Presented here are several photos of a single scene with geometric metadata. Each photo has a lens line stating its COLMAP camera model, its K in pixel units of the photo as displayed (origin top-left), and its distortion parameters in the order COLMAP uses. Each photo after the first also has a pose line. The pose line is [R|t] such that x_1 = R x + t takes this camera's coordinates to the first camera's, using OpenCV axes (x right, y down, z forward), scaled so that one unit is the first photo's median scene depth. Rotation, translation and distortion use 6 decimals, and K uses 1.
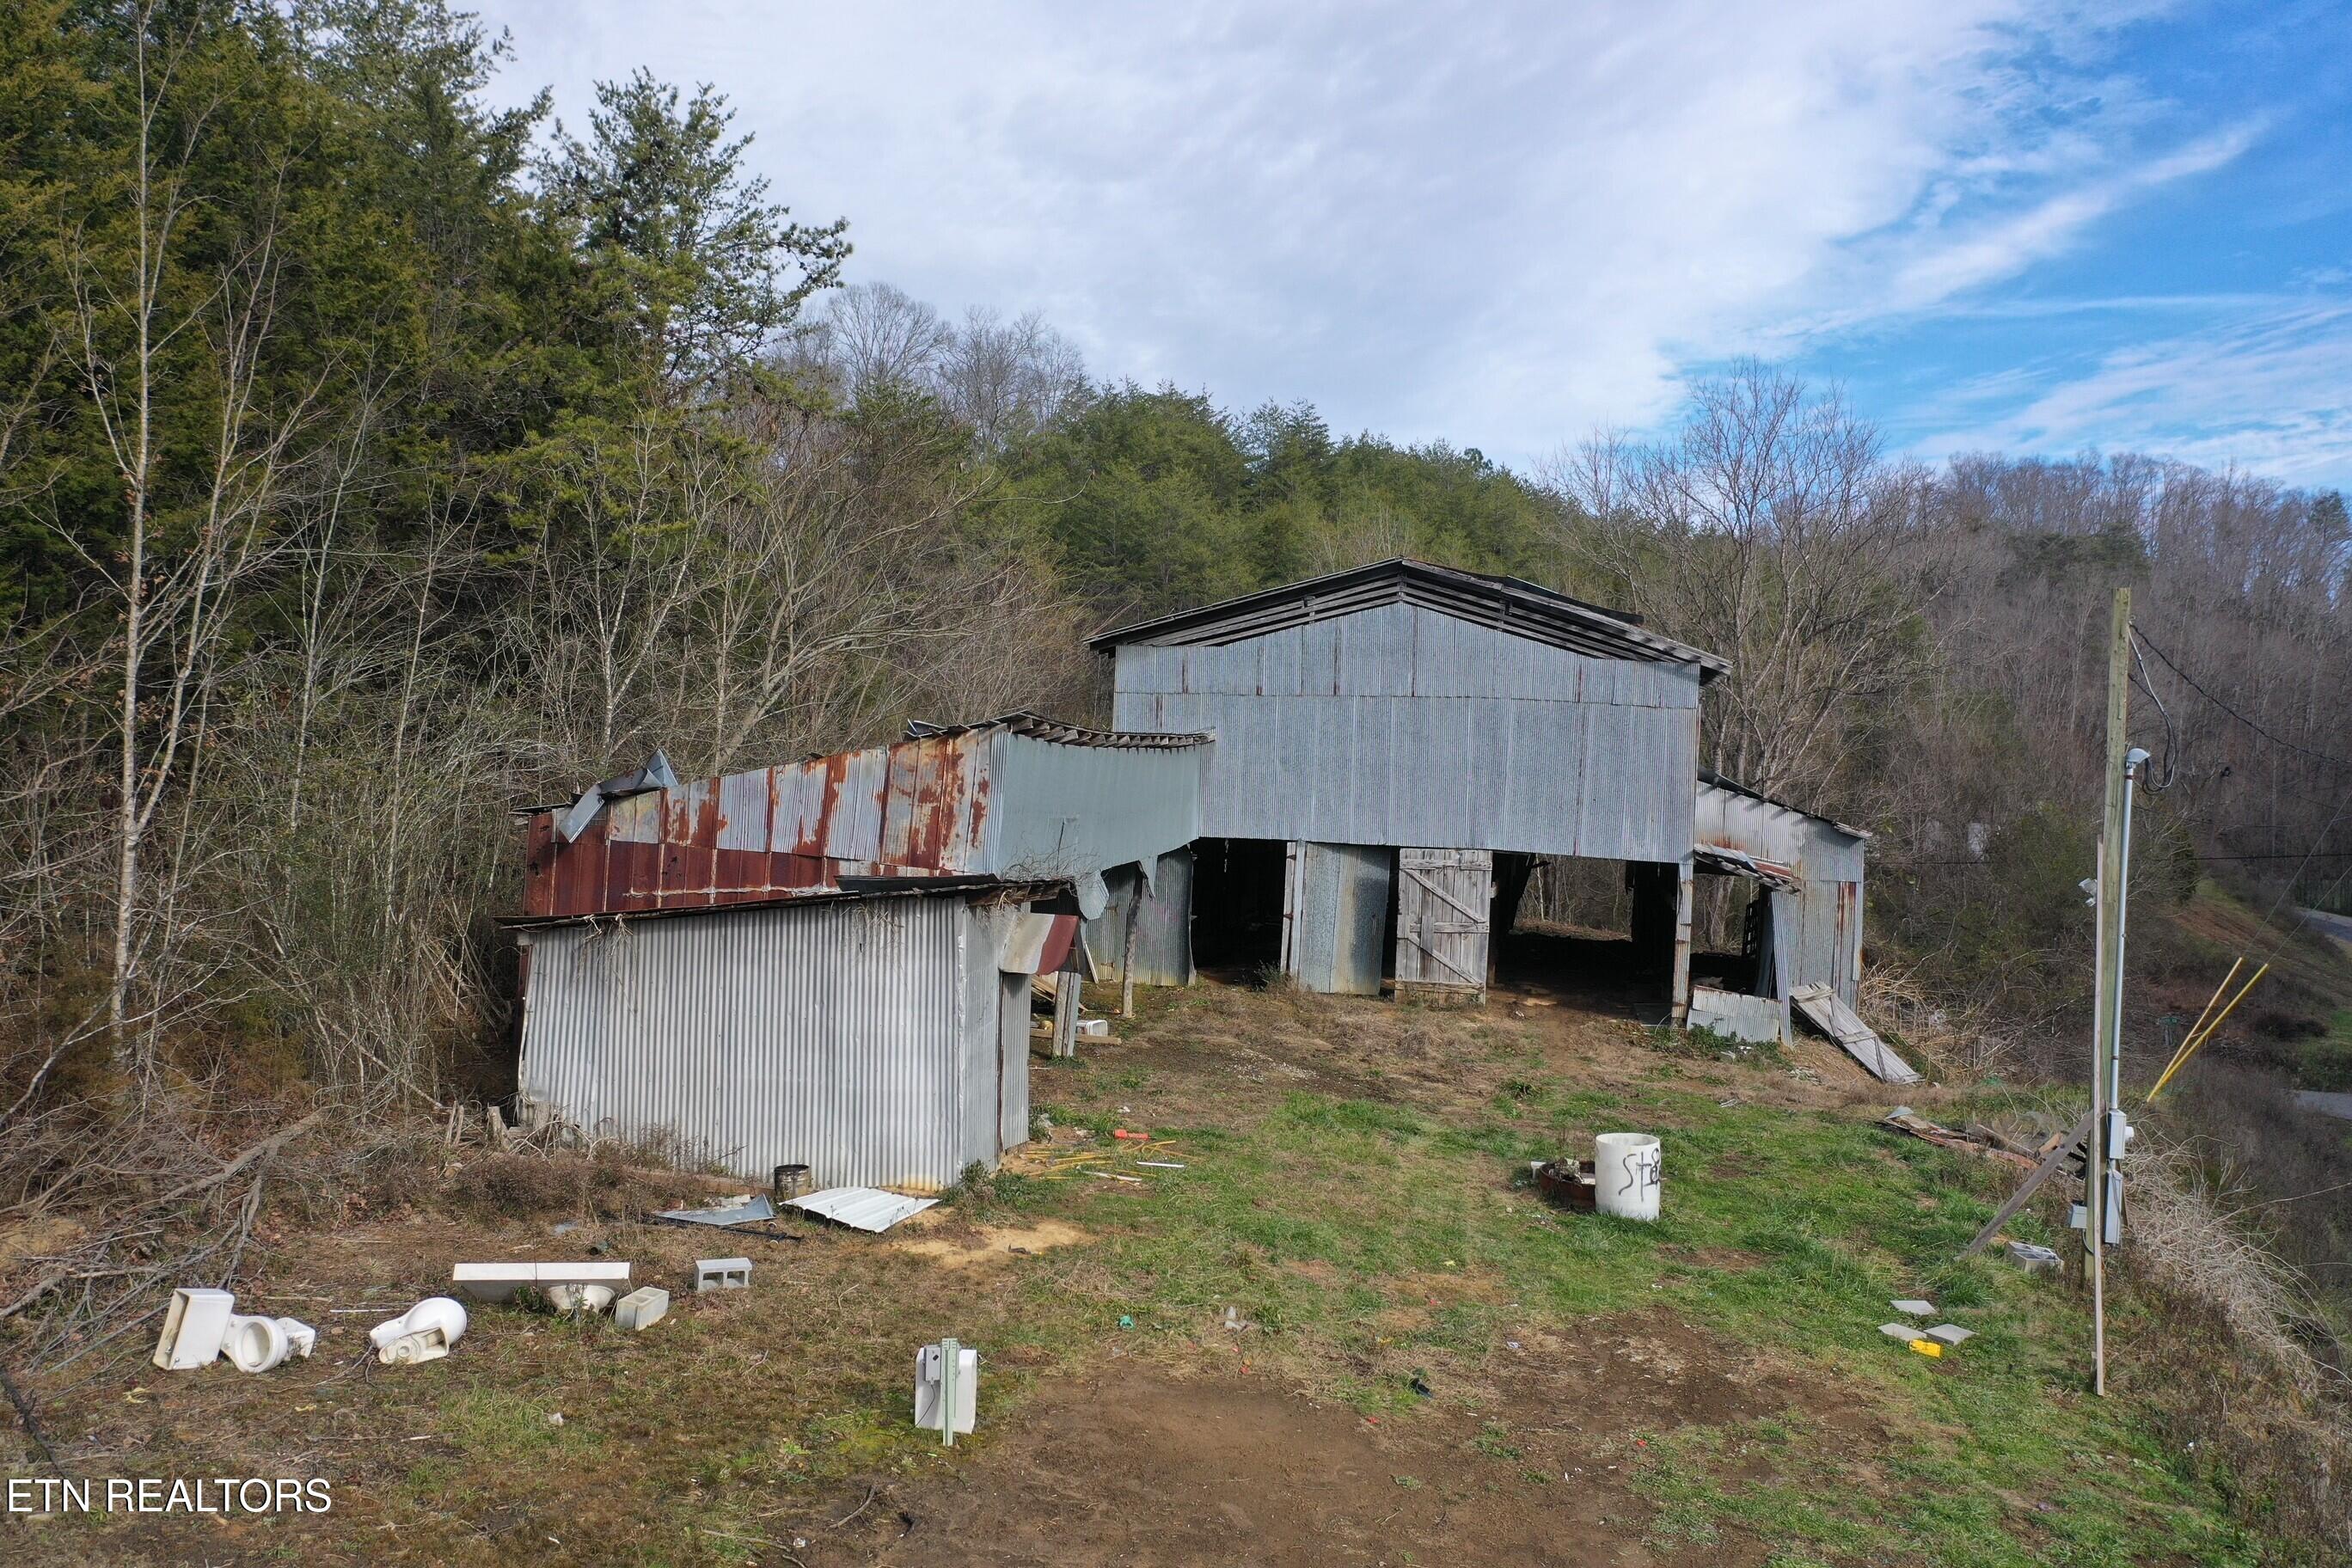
lens RADIAL K [[1824.1, 0, 1176.0], [0, 1824.1, 784.0], [0, 0, 1]] dist [-0.010089, -0.000941]
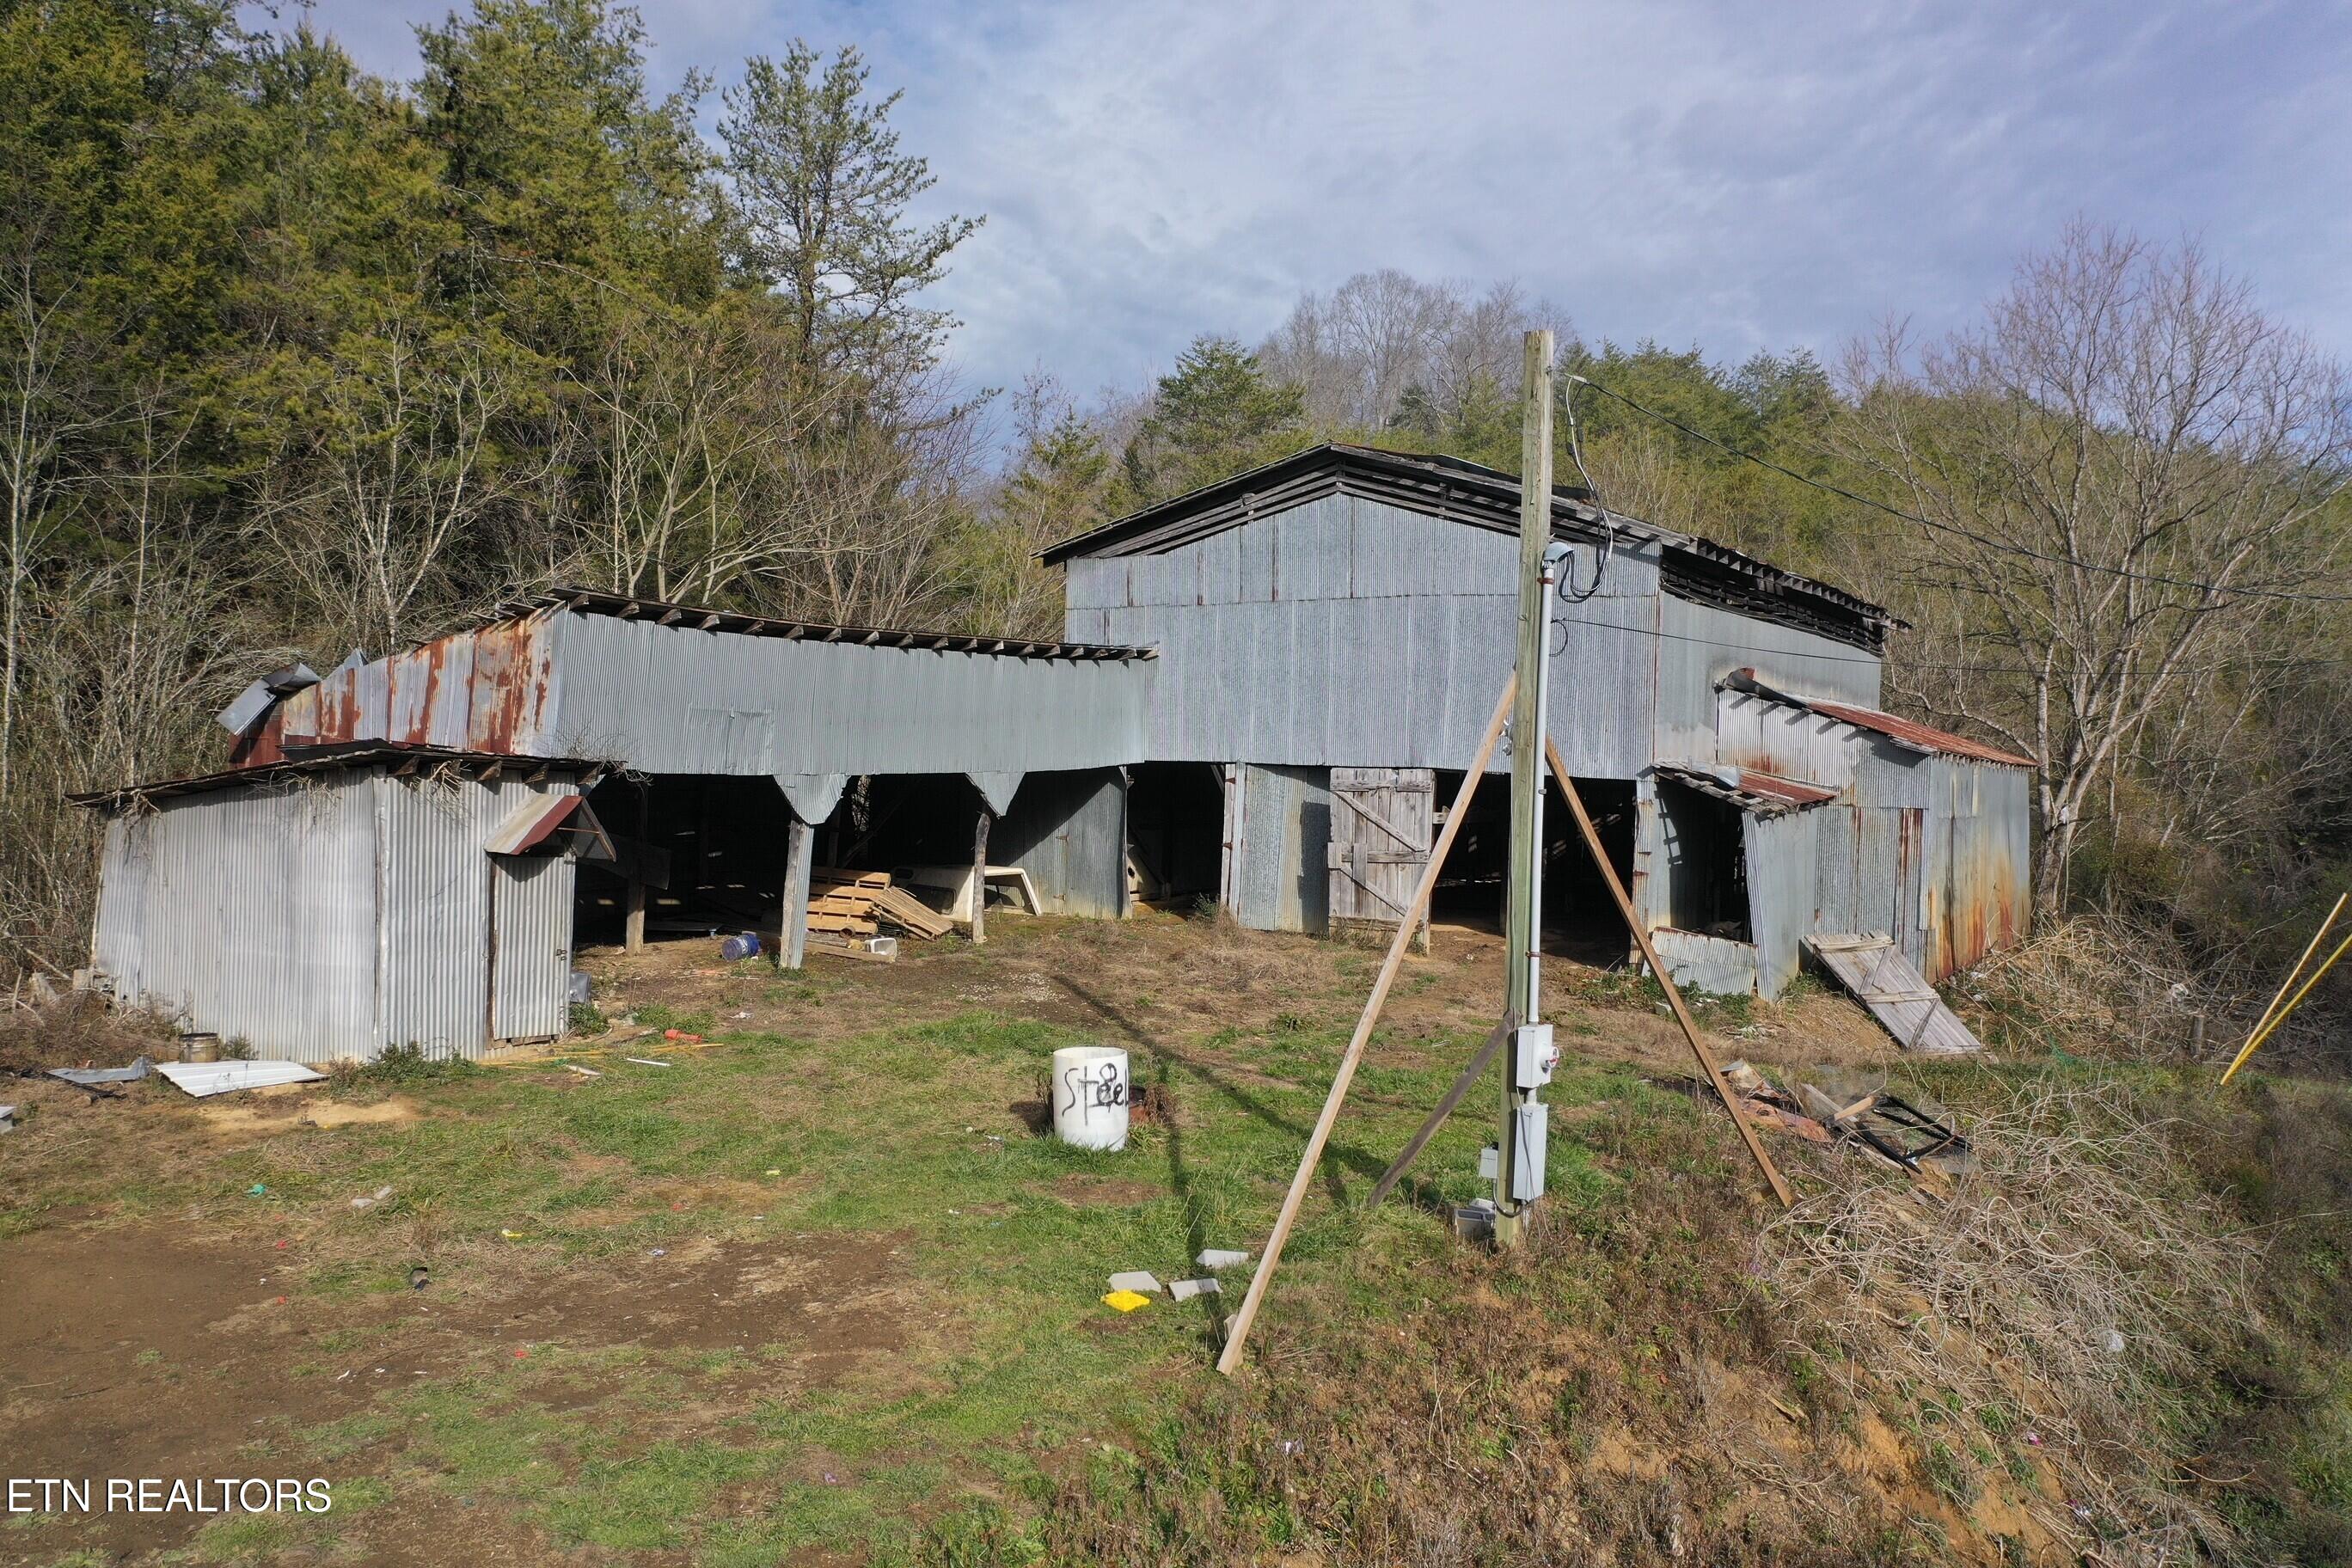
lens RADIAL K [[1824.1, 0, 1176.0], [0, 1824.1, 784.0], [0, 0, 1]] dist [-0.010089, -0.000941]
pose [[0.945268, -0.007407, -0.326210, 0.341526], [0.007473, 0.999972, -0.001051, 0.043484], [0.326209, -0.001445, 0.945297, 0.130304]]
